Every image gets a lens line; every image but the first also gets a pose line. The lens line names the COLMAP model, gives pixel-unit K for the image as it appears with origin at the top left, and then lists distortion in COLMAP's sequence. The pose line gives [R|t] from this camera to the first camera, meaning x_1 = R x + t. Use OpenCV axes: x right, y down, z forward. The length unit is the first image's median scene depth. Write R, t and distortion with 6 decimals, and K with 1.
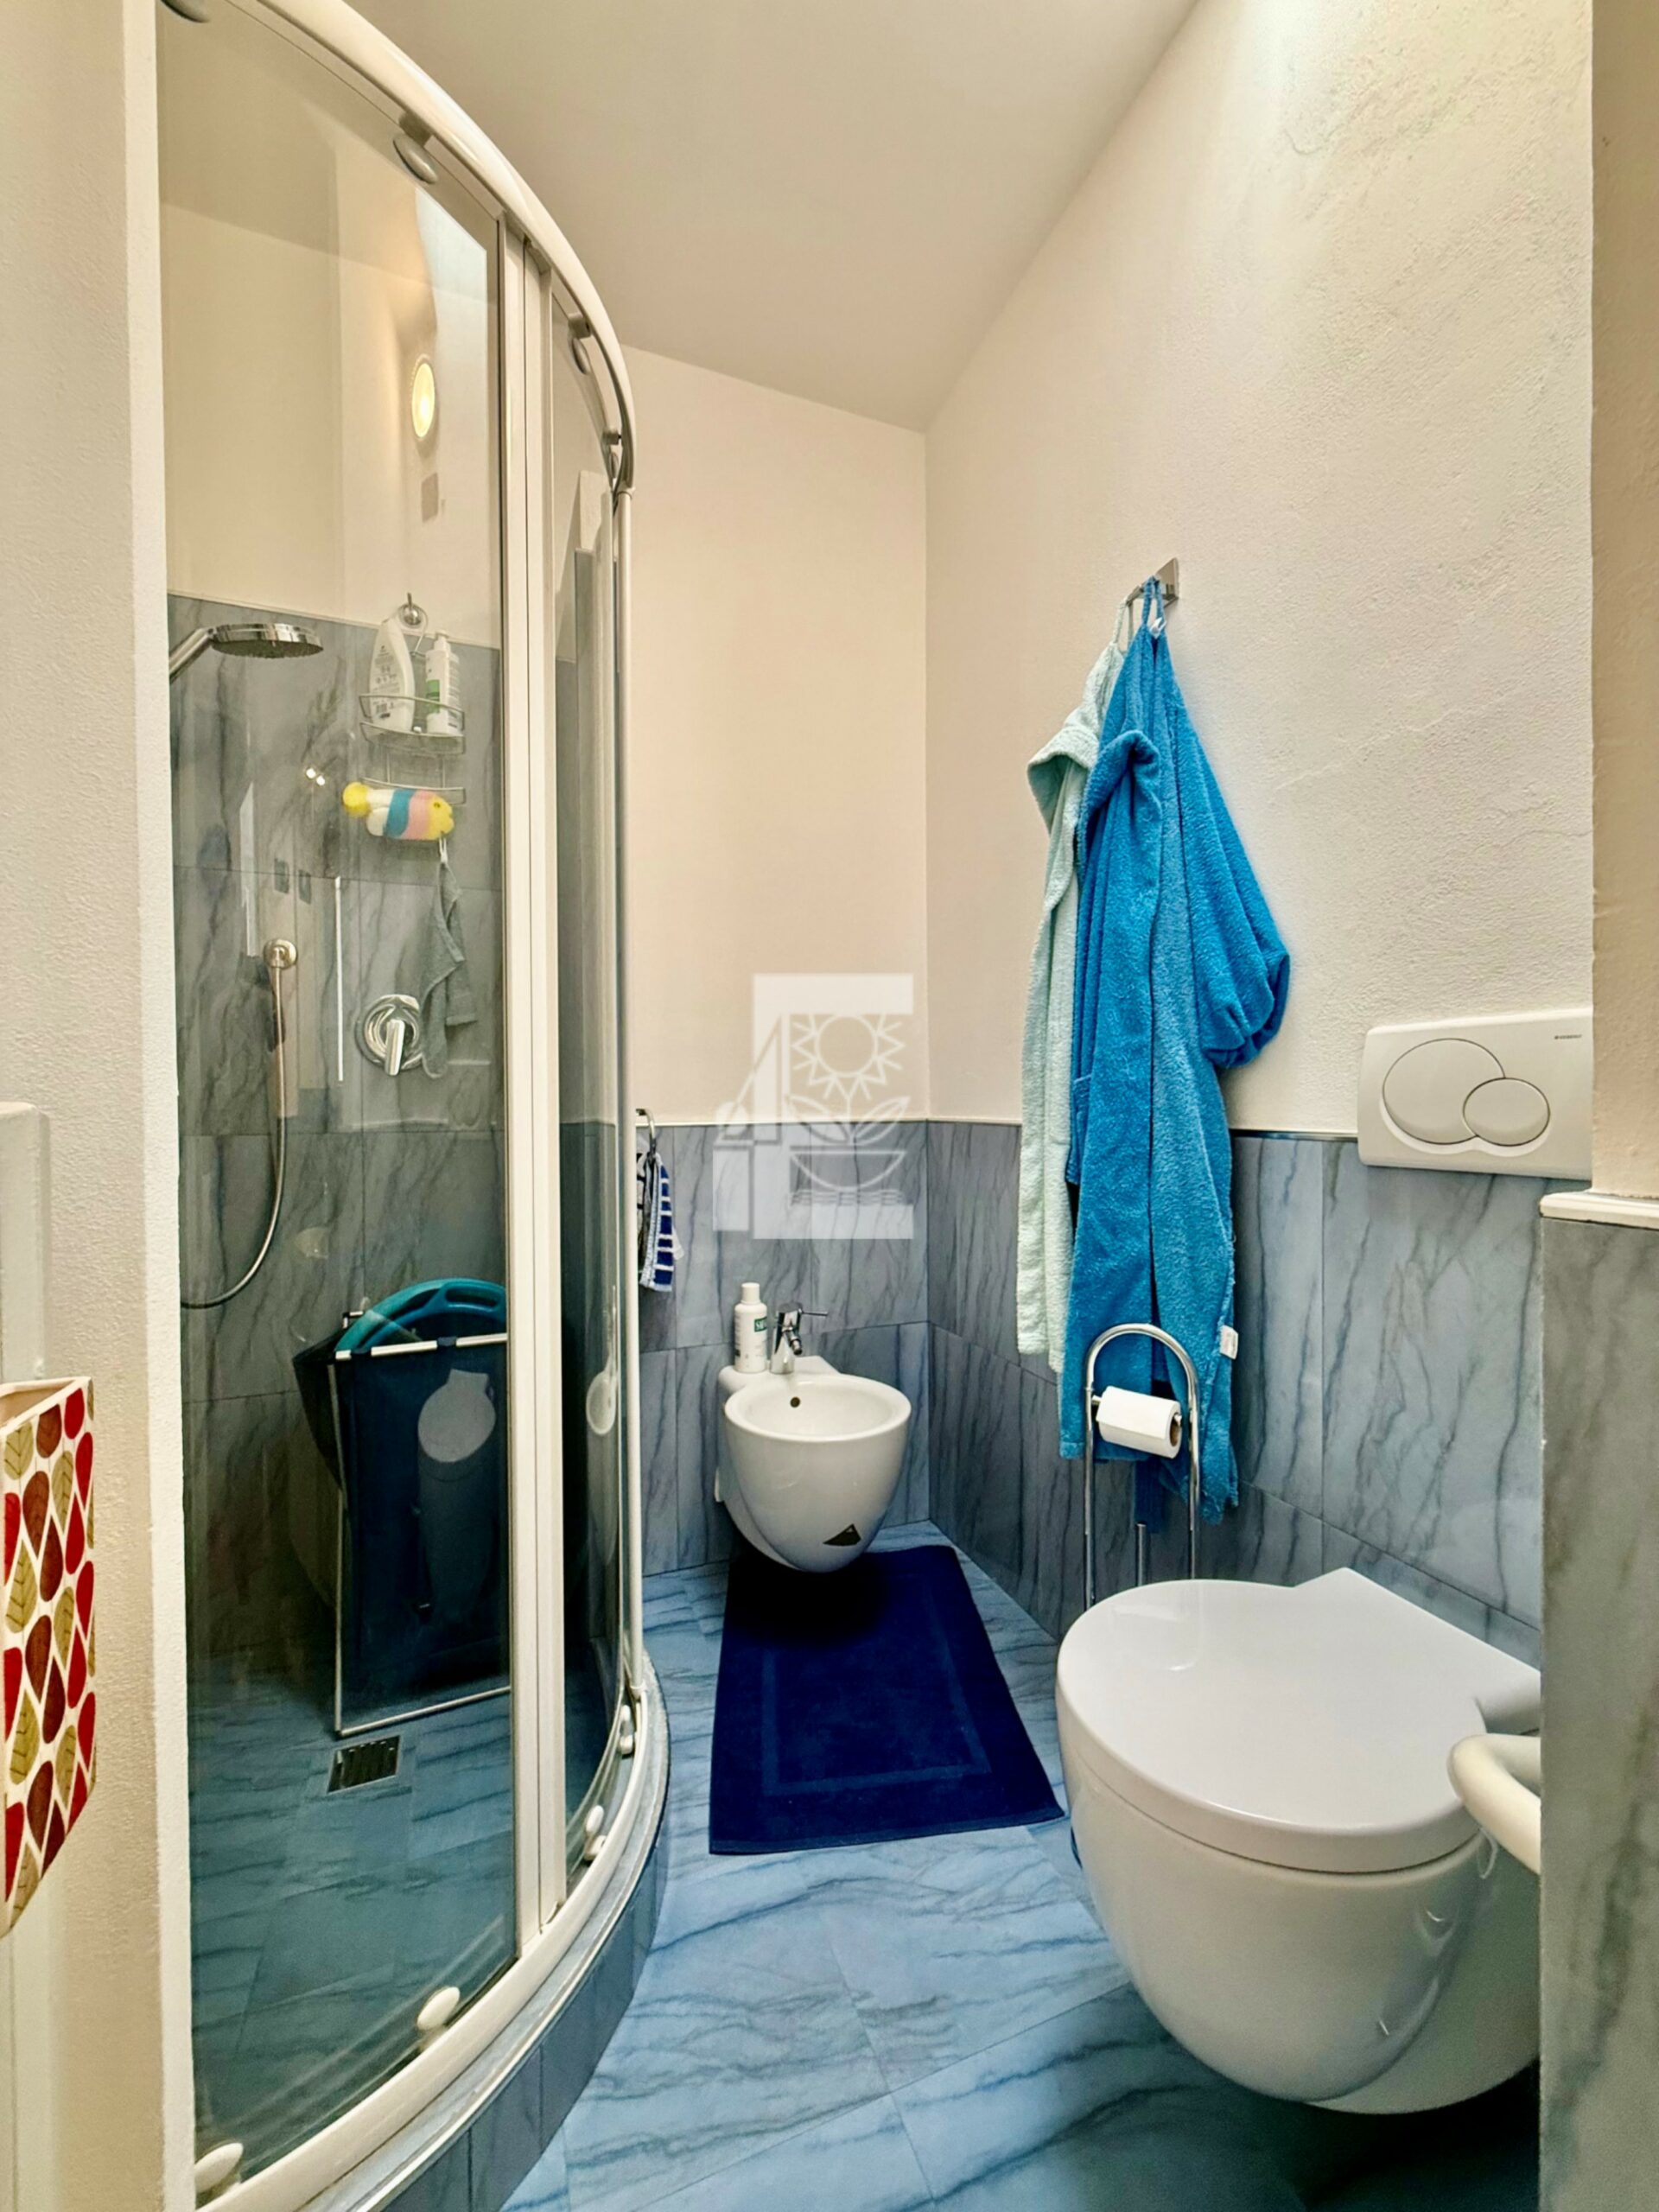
lens RADIAL K [[879.5, 0, 828.3], [0, 879.5, 1113.4], [0, 0, 1]] dist [0.000026, 0.000099]
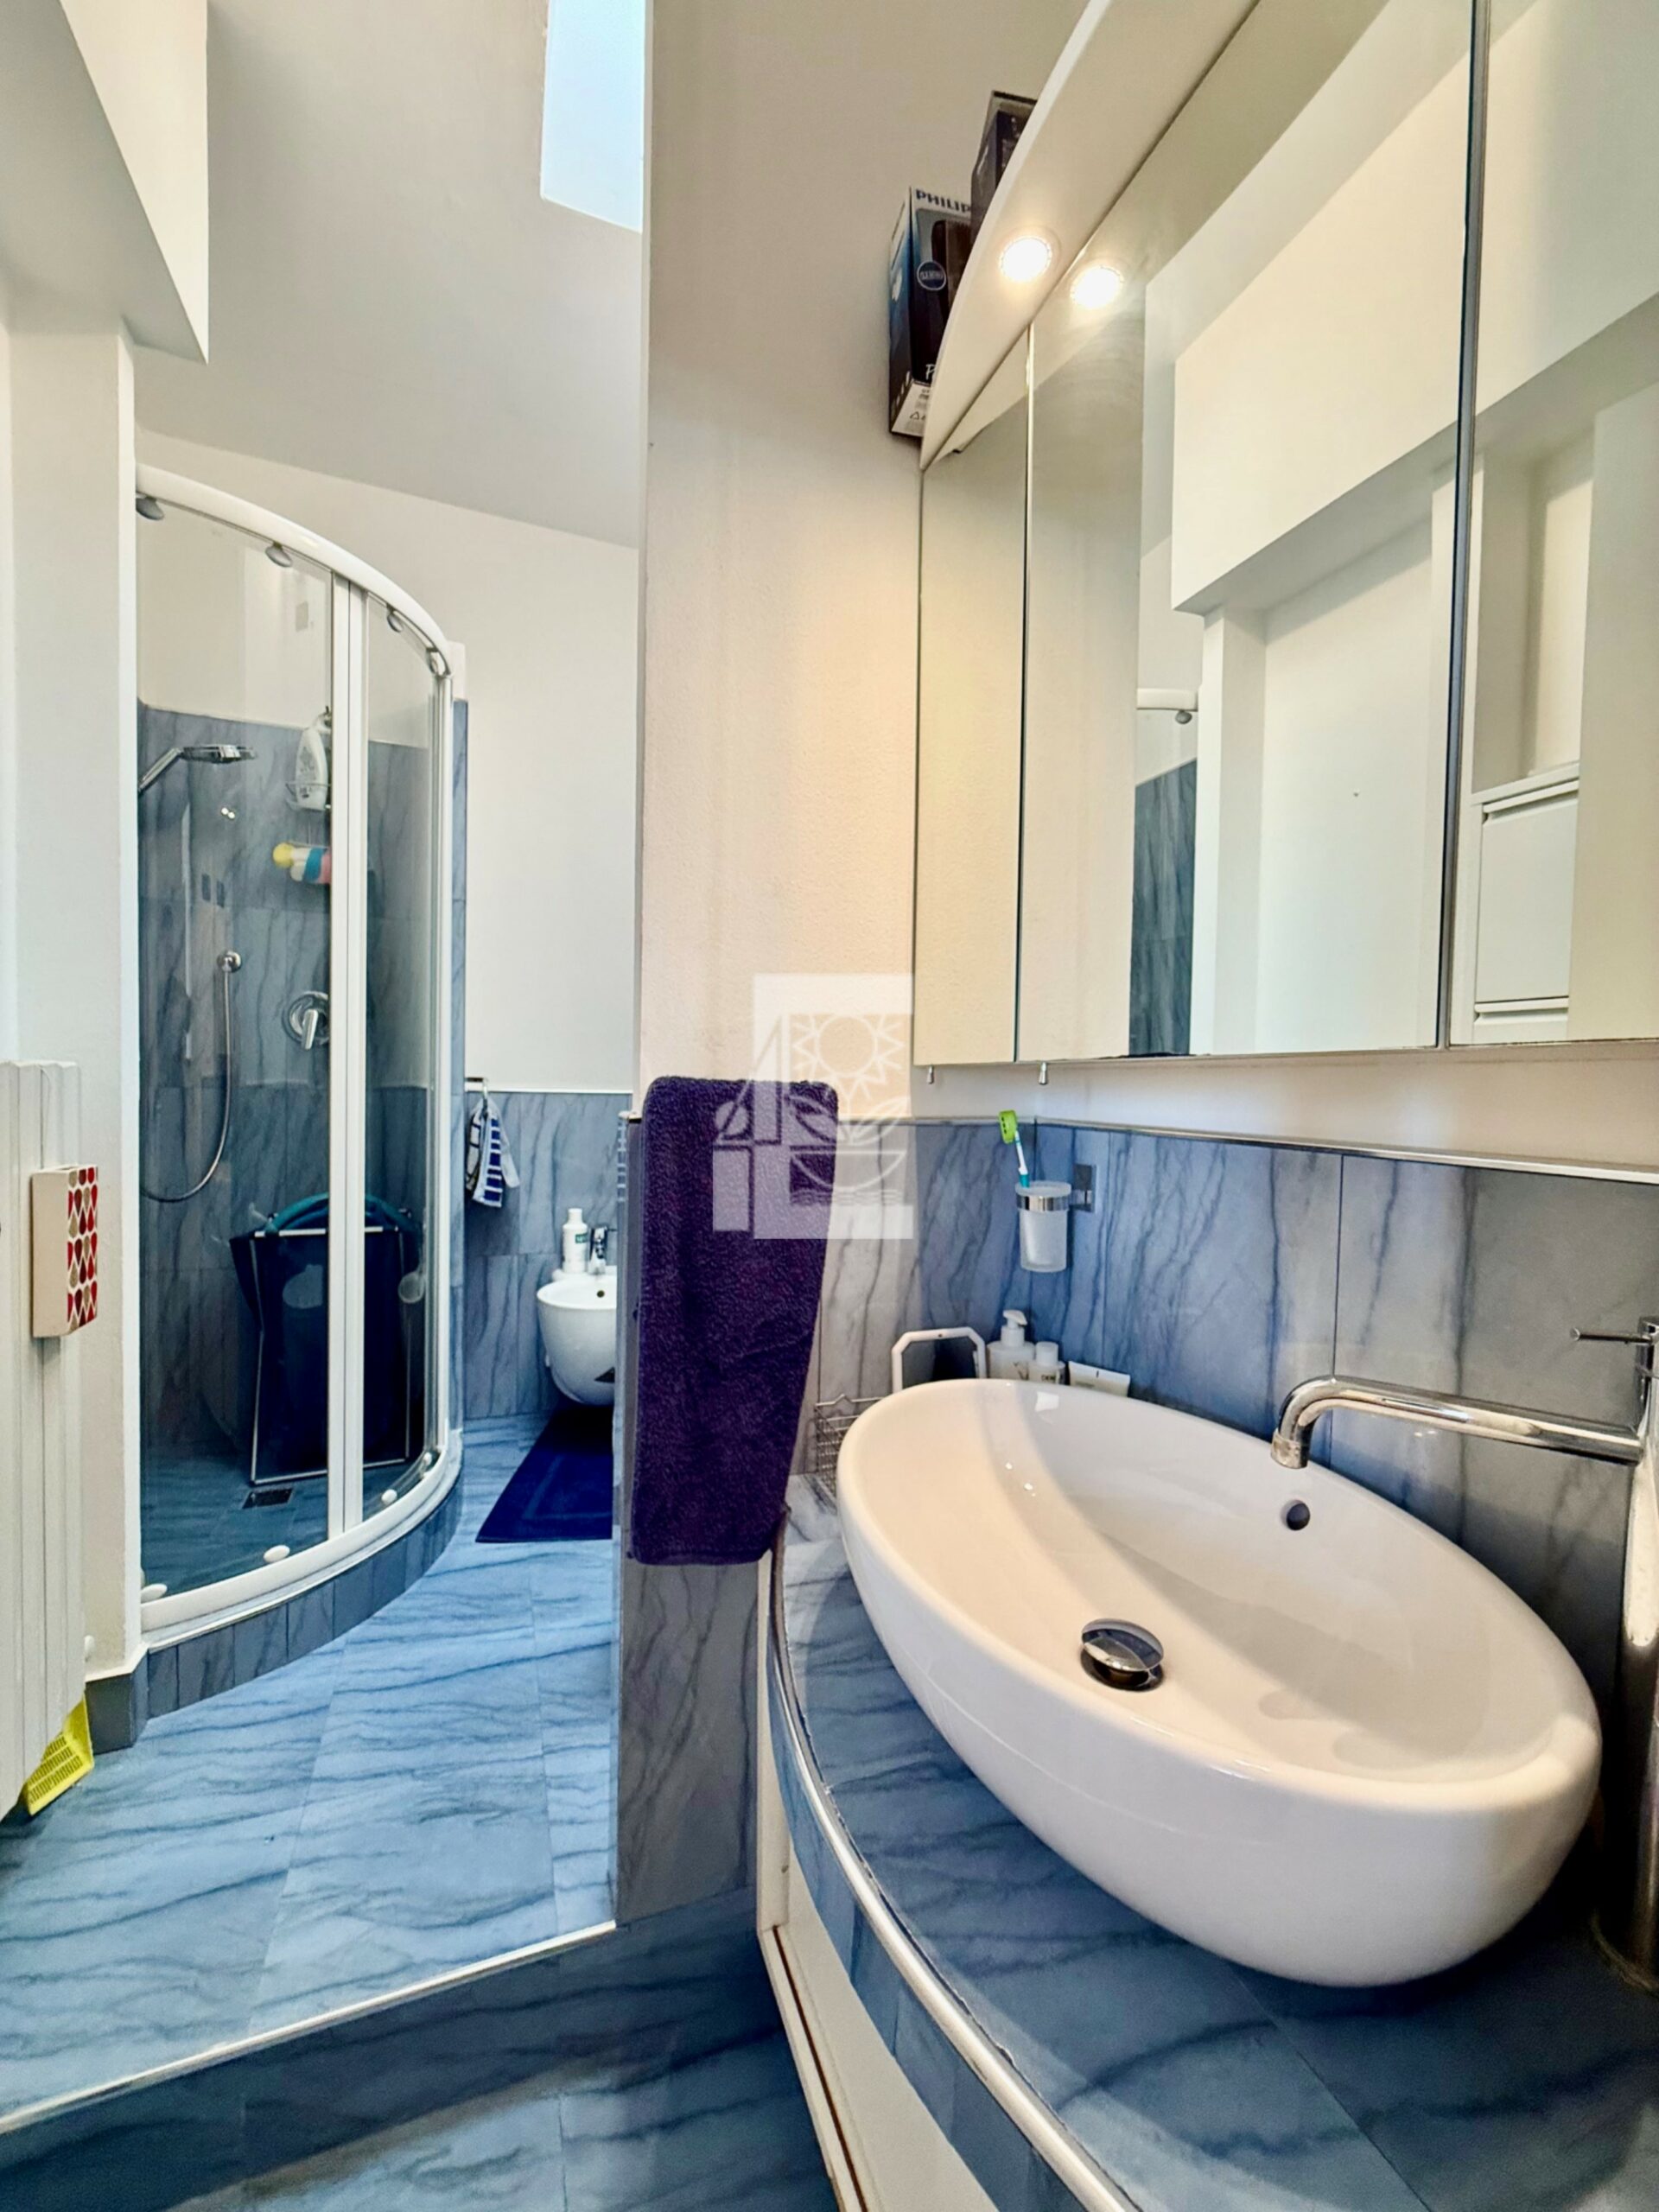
lens RADIAL K [[879.5, 0, 828.1], [0, 879.5, 1112.2], [0, 0, 1]] dist [0.000026, 0.000099]
pose [[0.999549, 0.030039, -0.000252, 0.349575], [-0.030029, 0.999364, 0.019226, 0.005802], [0.000829, -0.019210, 0.999815, -0.423243]]
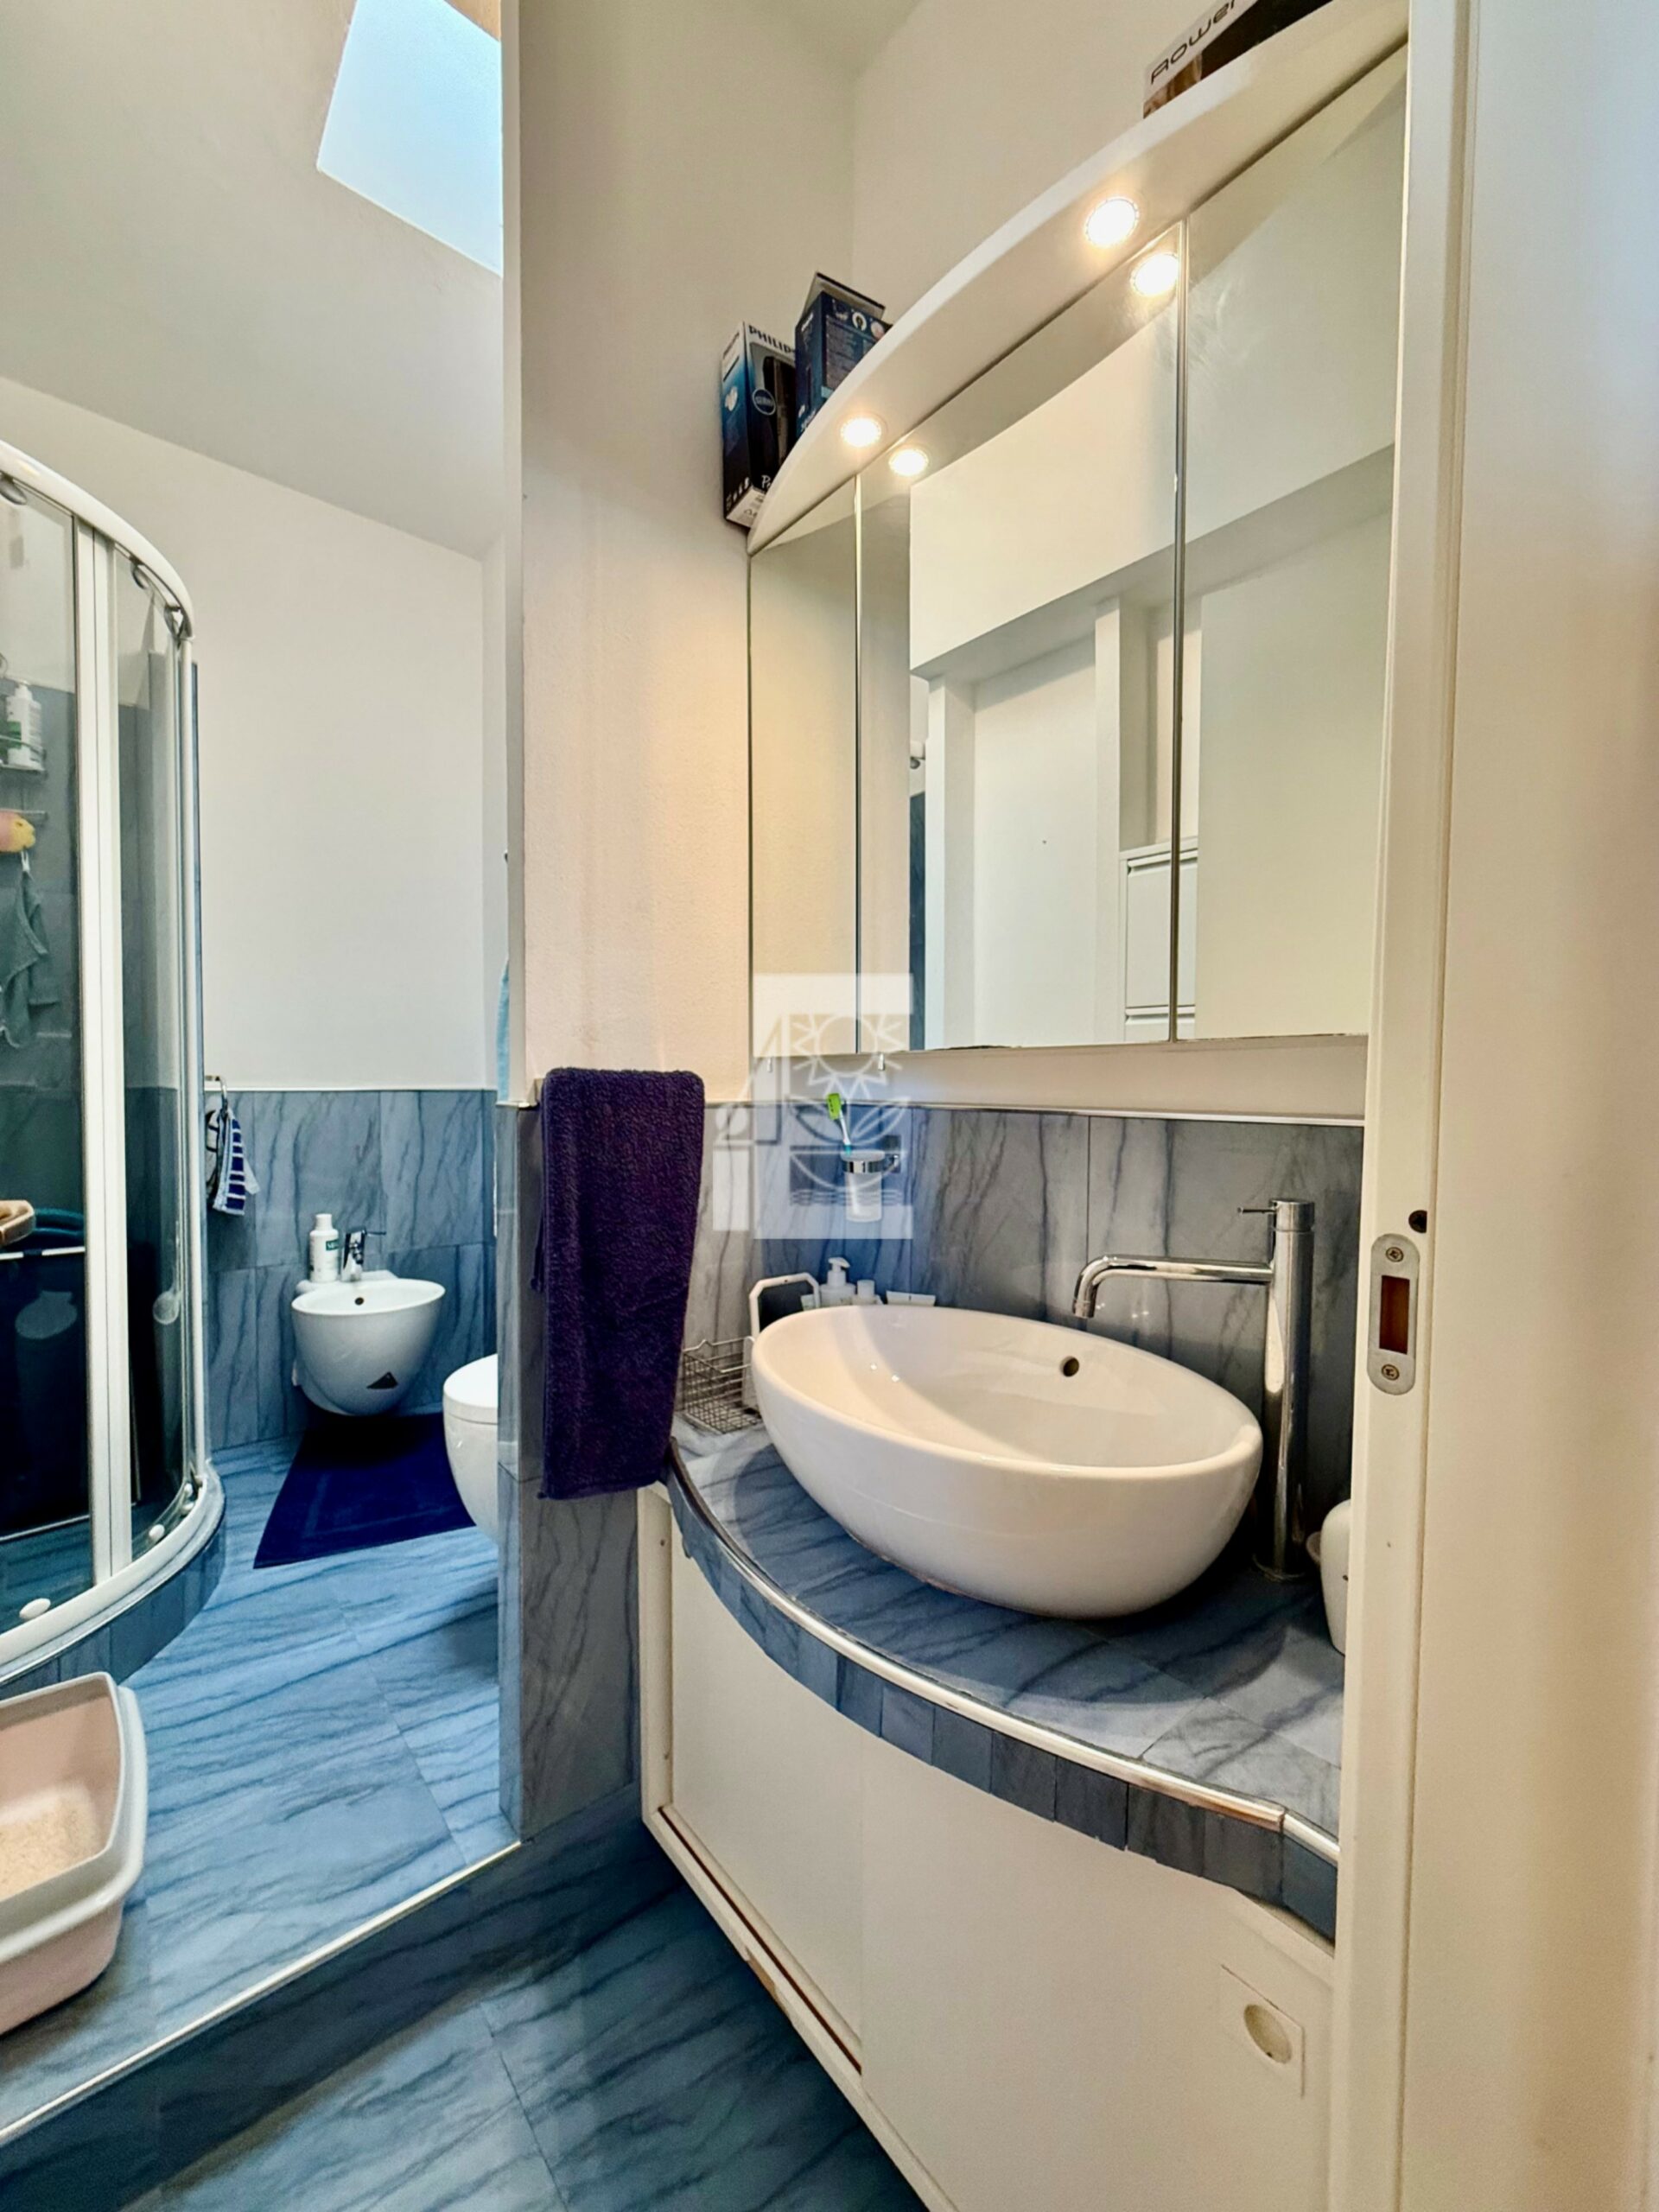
lens RADIAL K [[879.5, 0, 826.7], [0, 879.5, 1111.7], [0, 0, 1]] dist [0.000026, 0.000099]
pose [[0.944287, 0.002852, 0.329110, 0.211901], [-0.009363, 0.999791, 0.018200, 0.015483], [-0.328990, -0.020268, 0.944116, -0.526043]]
